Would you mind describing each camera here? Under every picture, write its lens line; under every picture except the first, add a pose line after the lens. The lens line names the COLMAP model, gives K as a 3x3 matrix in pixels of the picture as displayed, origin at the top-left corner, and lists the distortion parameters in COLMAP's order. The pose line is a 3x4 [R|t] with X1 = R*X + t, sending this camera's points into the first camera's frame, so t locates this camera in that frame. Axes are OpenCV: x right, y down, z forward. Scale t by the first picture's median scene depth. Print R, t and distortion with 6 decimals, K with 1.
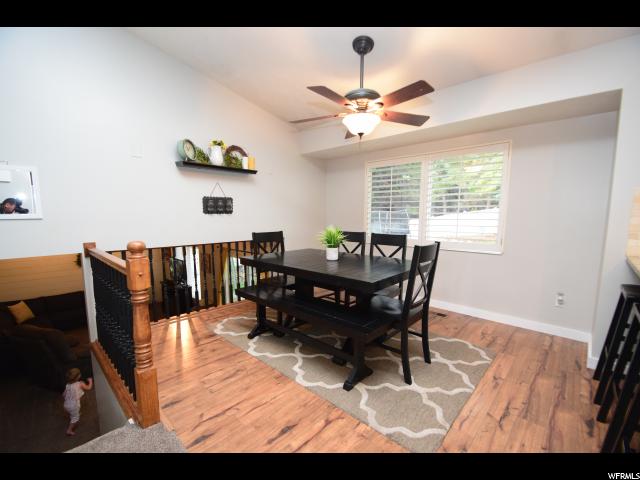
lens RADIAL K [[281.5, 0, 320.0], [0, 281.5, 240.0], [0, 0, 1]] dist [0.002024, 0.000121]
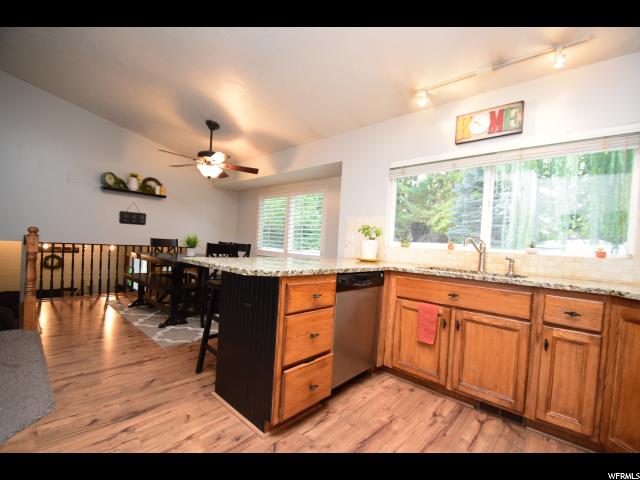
lens RADIAL K [[281.5, 0, 320.0], [0, 281.5, 240.0], [0, 0, 1]] dist [0.002024, 0.000121]
pose [[0.998173, 0.057920, 0.017215, 0.573626], [-0.055799, 0.992885, -0.105198, 0.083629], [-0.023186, 0.104046, 0.994302, -0.422425]]
